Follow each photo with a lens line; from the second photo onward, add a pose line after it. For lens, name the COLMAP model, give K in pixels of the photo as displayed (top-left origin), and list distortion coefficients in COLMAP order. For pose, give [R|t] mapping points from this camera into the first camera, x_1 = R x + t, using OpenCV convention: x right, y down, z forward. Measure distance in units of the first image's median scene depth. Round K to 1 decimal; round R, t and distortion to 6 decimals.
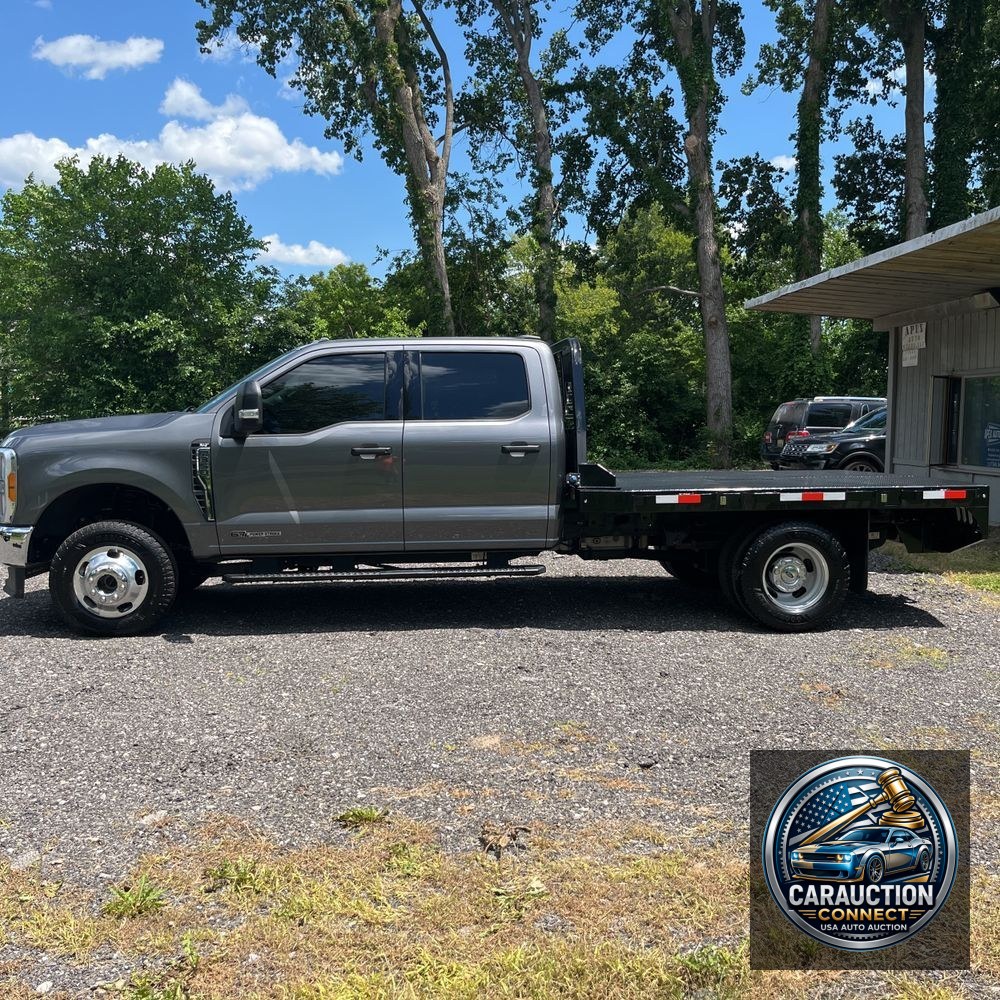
lens RADIAL K [[991.2, 0, 500.7], [0, 991.2, 512.3], [0, 0, 1]] dist [0.017578, -0.016680]
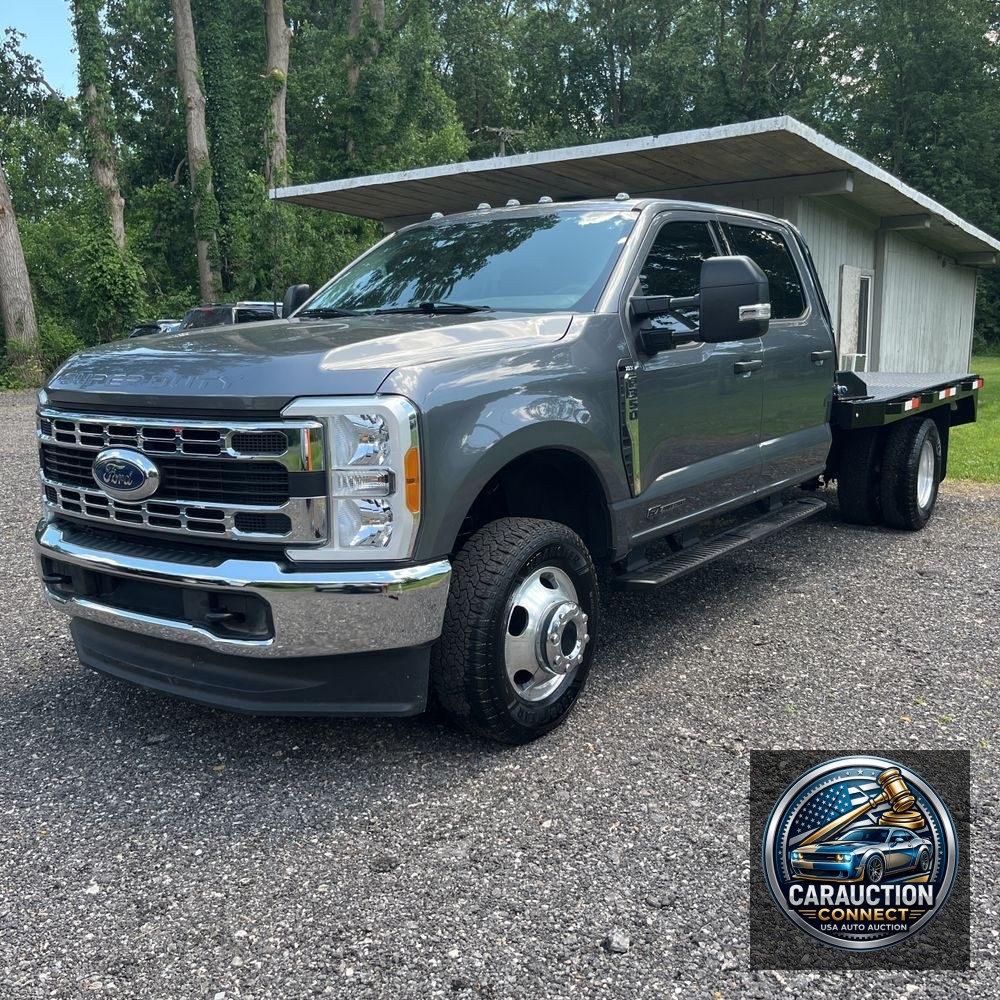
lens RADIAL K [[992.2, 0, 489.4], [0, 992.2, 525.3], [0, 0, 1]] dist [0.016649, -0.011098]
pose [[0.672831, -0.157588, 0.722817, -0.168075], [0.083451, 0.986980, 0.137501, -0.013513], [-0.735074, -0.032195, 0.677222, 0.141225]]
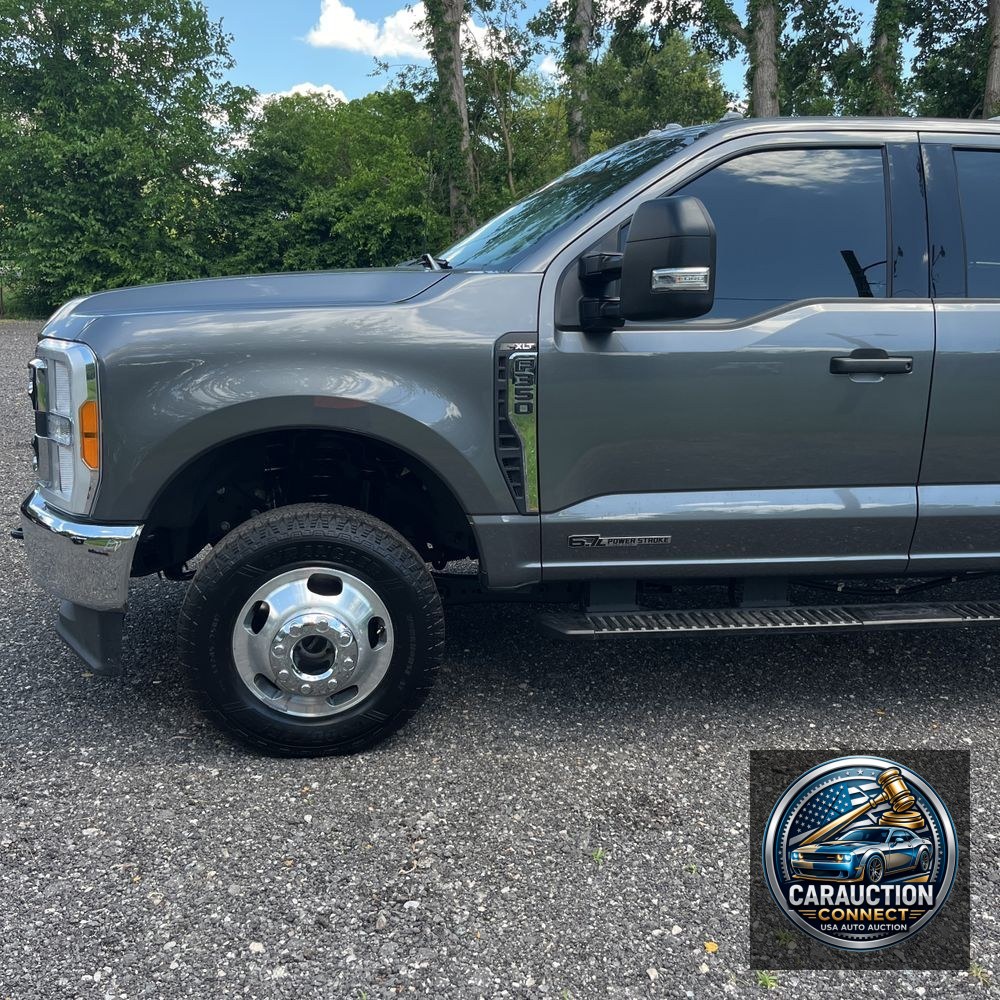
lens RADIAL K [[991.2, 0, 500.7], [0, 991.2, 512.3], [0, 0, 1]] dist [0.017578, -0.016680]
pose [[0.997969, 0.013584, 0.062239, -0.071483], [-0.022341, 0.989579, 0.142246, -0.012111], [-0.059658, -0.143348, 0.987873, 0.117430]]
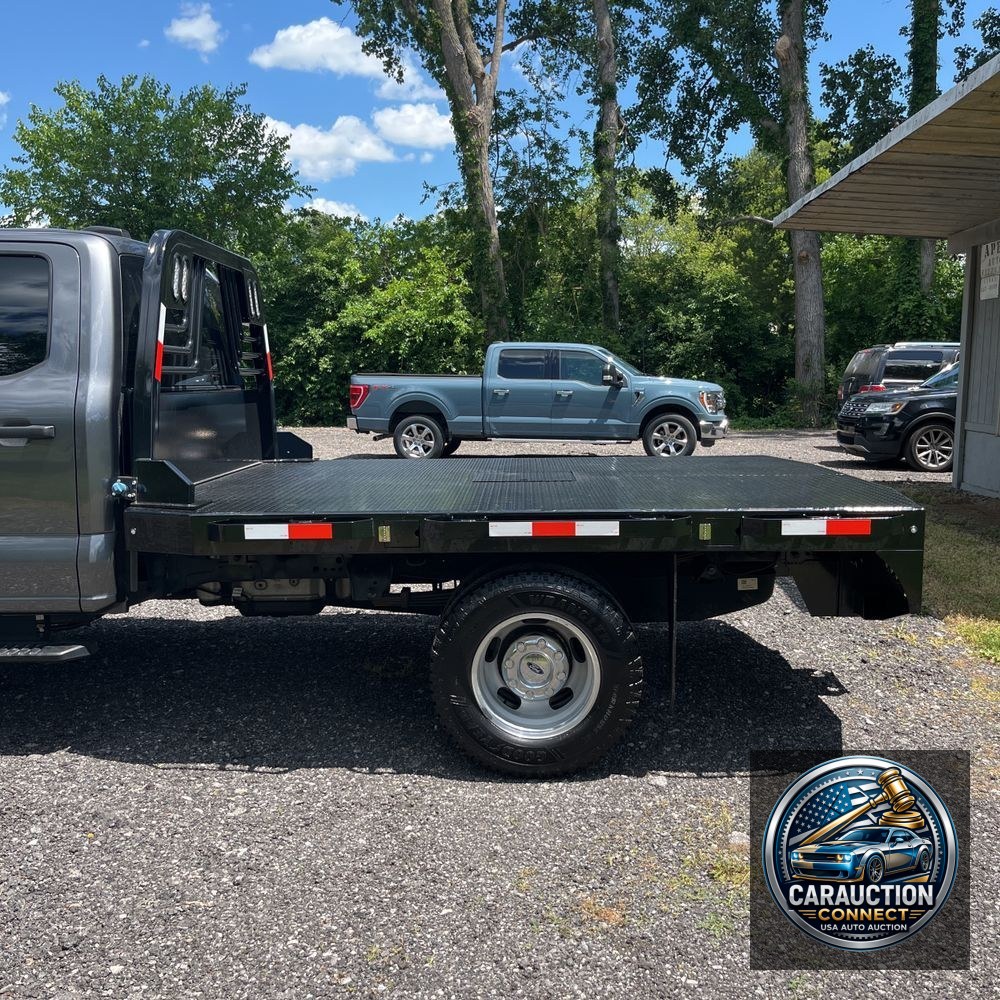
lens RADIAL K [[991.2, 0, 500.7], [0, 991.2, 512.3], [0, 0, 1]] dist [0.017578, -0.016680]
pose [[0.990992, 0.017659, -0.132749, 0.079171], [-0.011084, 0.998683, 0.050101, -0.011074], [0.133459, -0.048178, 0.989883, 0.108961]]
